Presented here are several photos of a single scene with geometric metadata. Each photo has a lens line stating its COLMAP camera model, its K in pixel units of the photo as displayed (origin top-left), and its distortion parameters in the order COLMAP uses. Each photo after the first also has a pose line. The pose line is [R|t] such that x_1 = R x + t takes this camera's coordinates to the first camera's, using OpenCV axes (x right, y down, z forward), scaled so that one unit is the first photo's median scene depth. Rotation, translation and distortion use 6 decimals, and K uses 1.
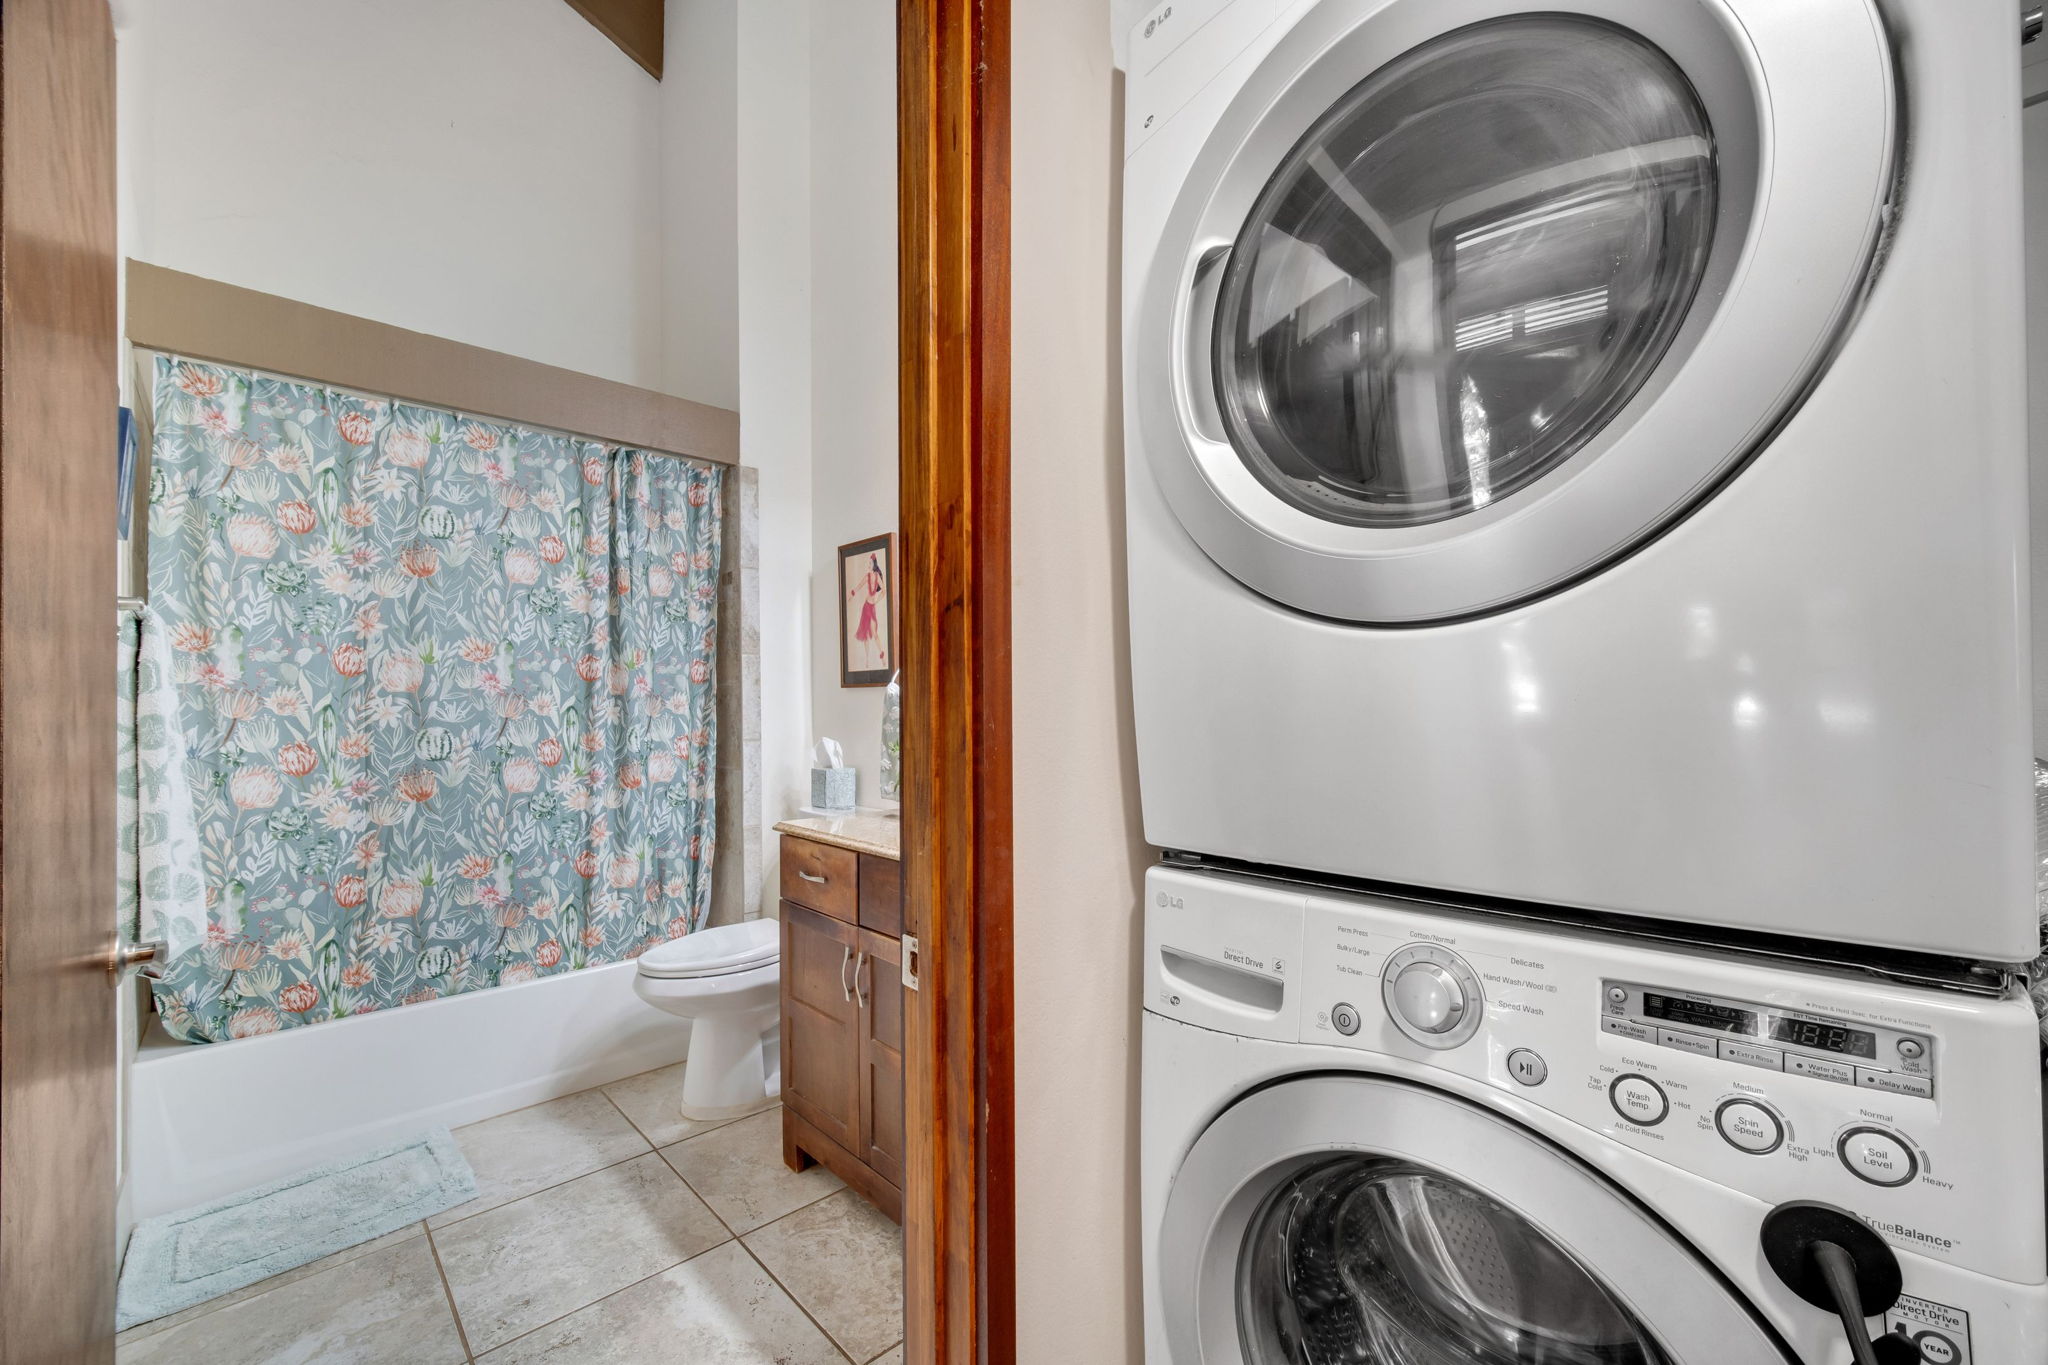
lens RADIAL K [[923.7, 0, 1020.5], [0, 923.7, 689.6], [0, 0, 1]] dist [-0.004043, -0.001926]
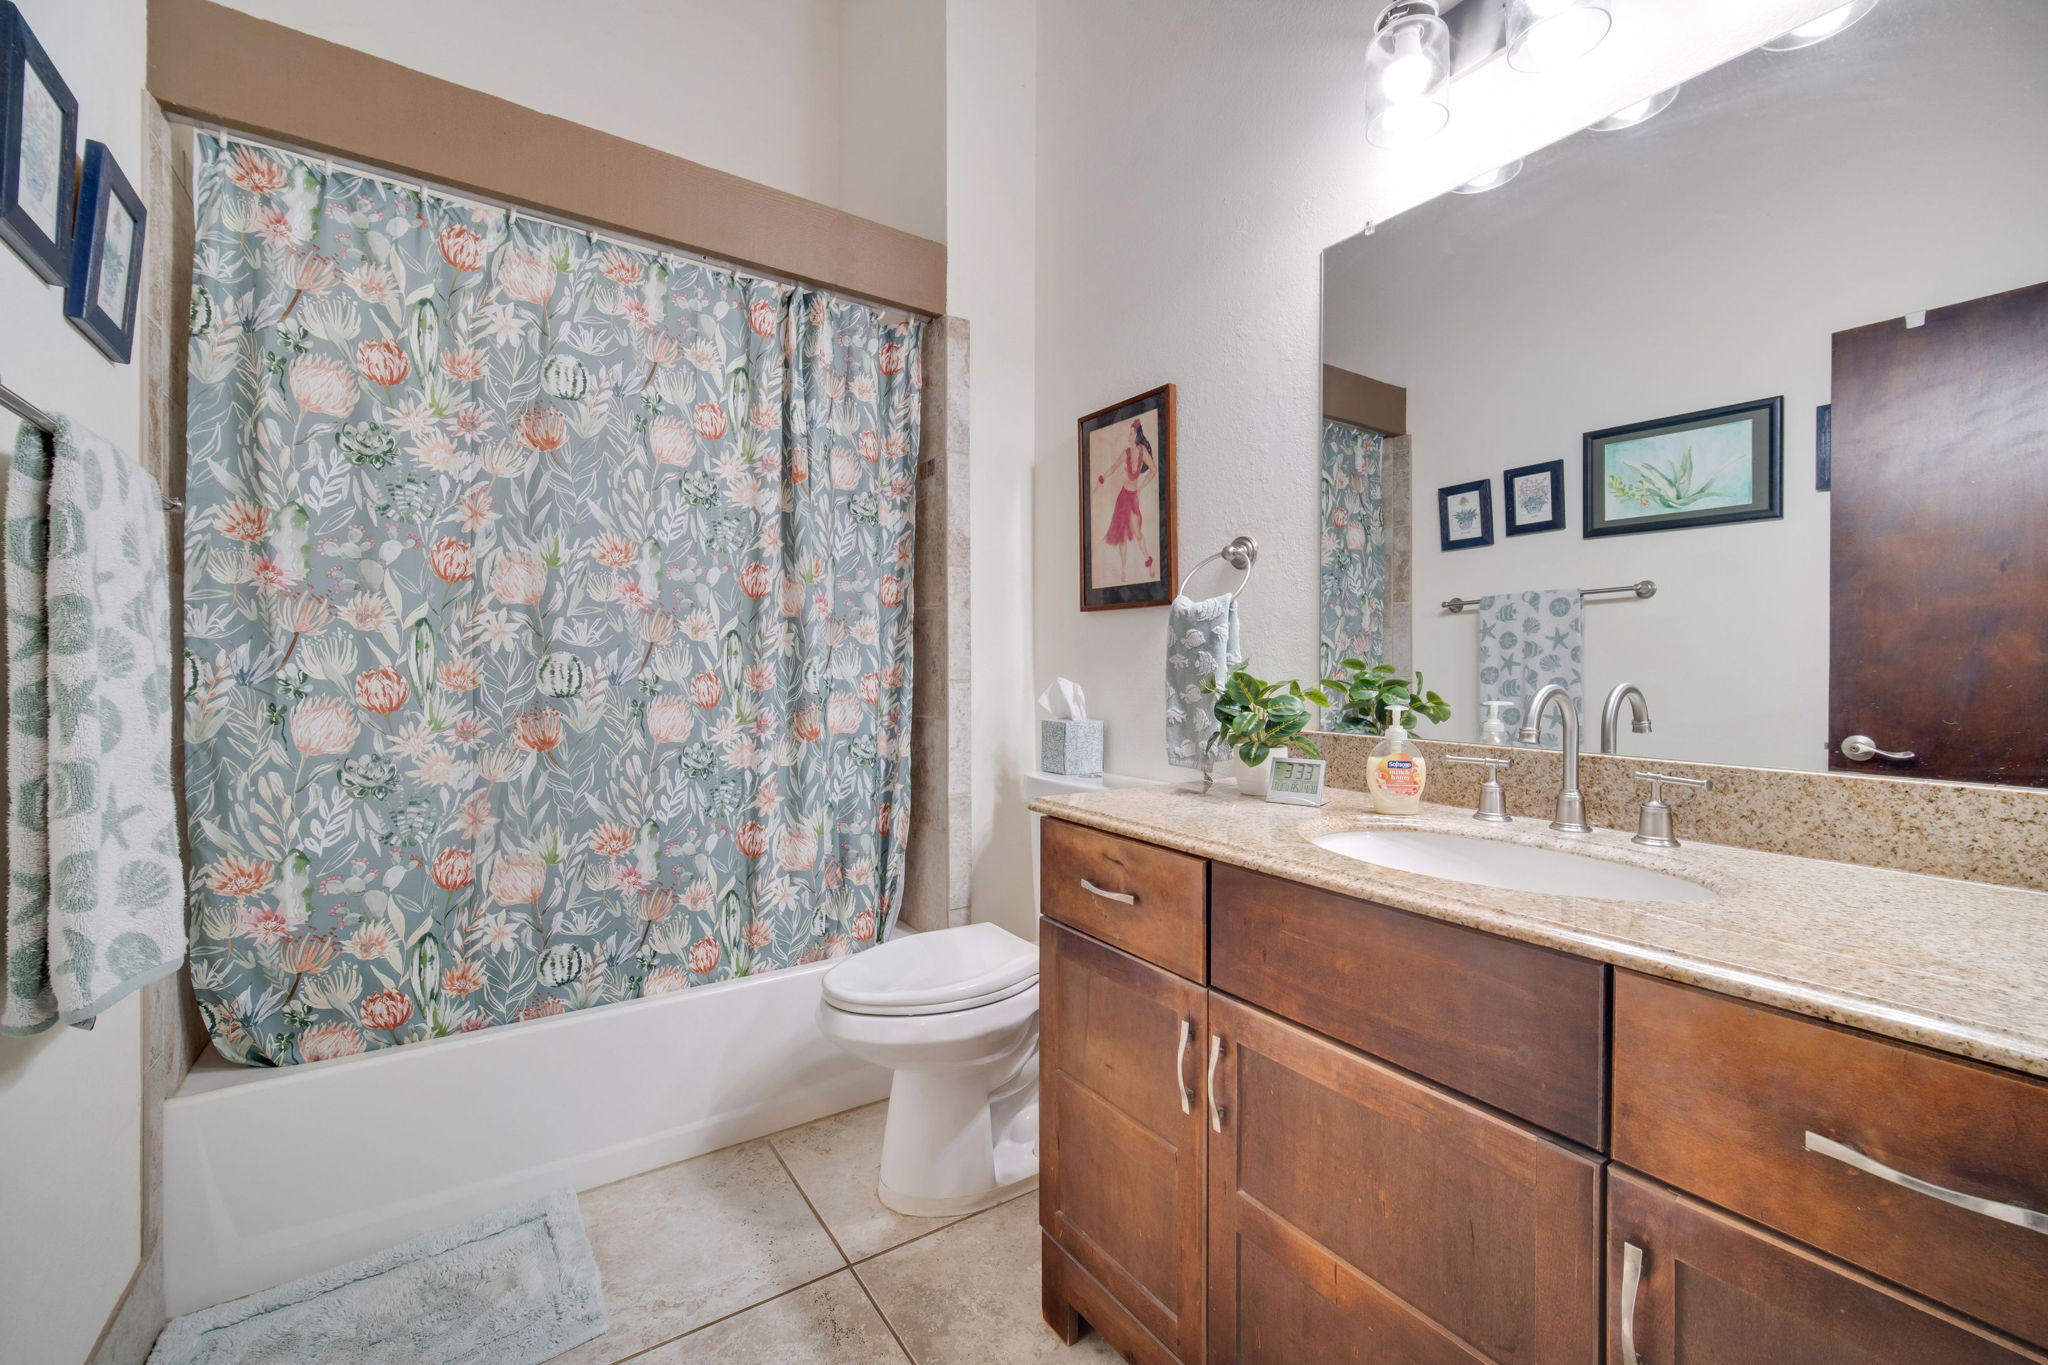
lens RADIAL K [[923.7, 0, 1031.5], [0, 923.7, 668.6], [0, 0, 1]] dist [-0.004043, -0.001926]
pose [[0.991098, 0.013901, -0.132406, -0.161769], [-0.011268, 0.999724, 0.020621, 0.034864], [0.132656, -0.018945, 0.990981, 0.316308]]
